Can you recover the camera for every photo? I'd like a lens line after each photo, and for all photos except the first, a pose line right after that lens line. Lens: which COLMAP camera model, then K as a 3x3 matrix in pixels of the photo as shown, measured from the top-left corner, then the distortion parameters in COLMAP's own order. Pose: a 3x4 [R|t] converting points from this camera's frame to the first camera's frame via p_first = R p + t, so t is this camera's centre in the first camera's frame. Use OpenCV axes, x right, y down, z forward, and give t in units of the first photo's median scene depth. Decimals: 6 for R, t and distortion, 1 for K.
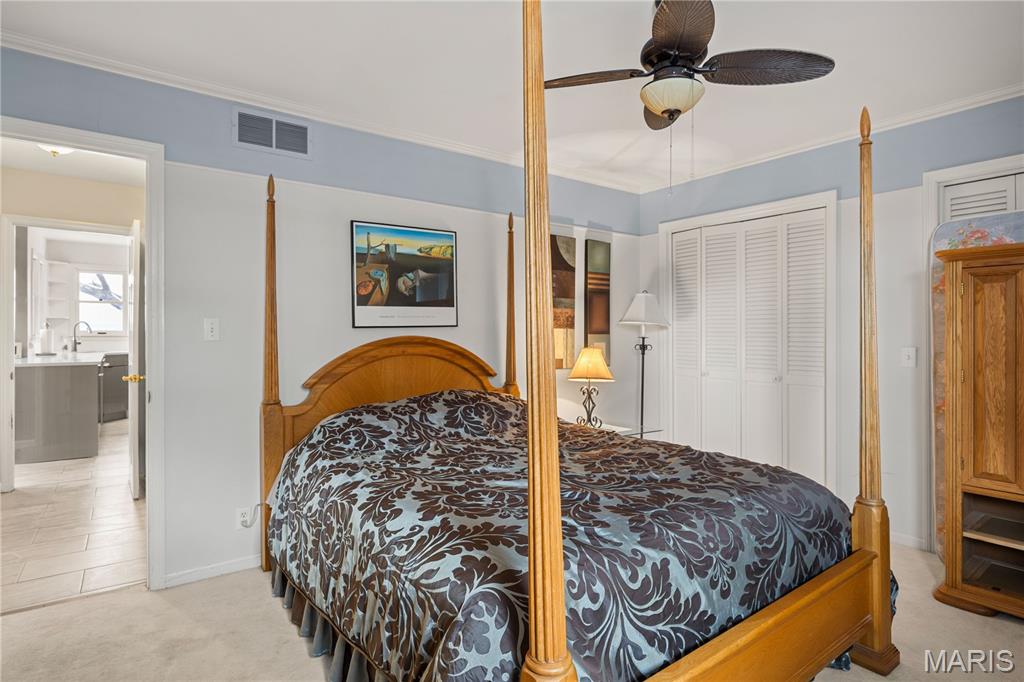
lens RADIAL K [[540.9, 0, 511.9], [0, 540.9, 336.6], [0, 0, 1]] dist [-0.008111, -0.000505]
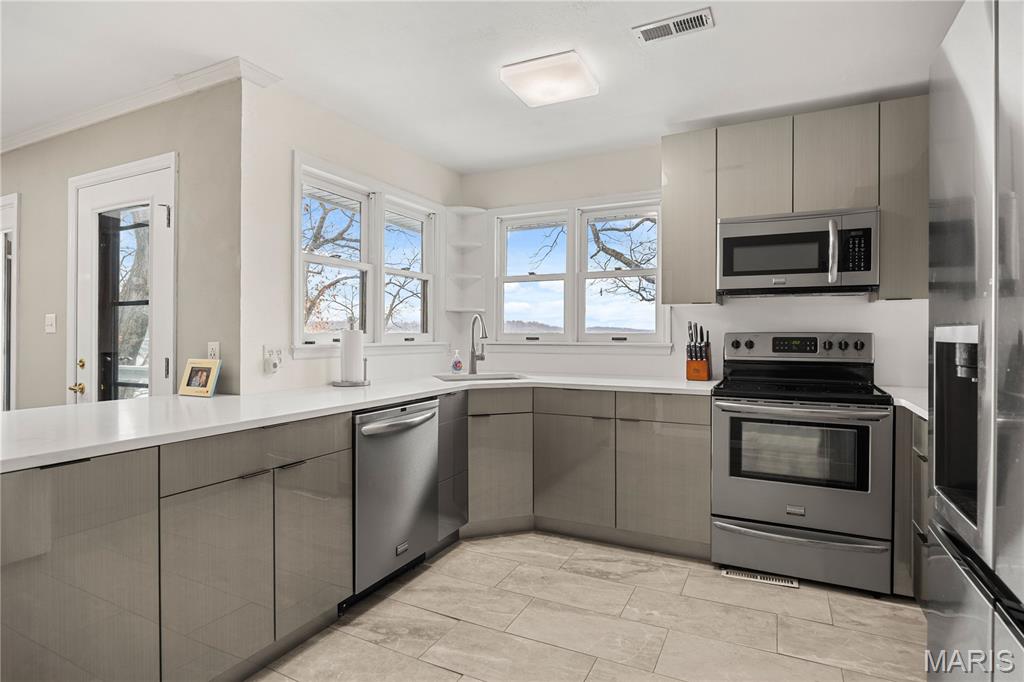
lens RADIAL K [[540.9, 0, 511.1], [0, 540.9, 338.8], [0, 0, 1]] dist [-0.008111, -0.000505]
pose [[0.442033, 0.003716, -0.896991, -0.329288], [-0.004752, 0.999987, 0.001801, -0.006943], [0.896986, 0.003466, 0.442045, 0.802341]]
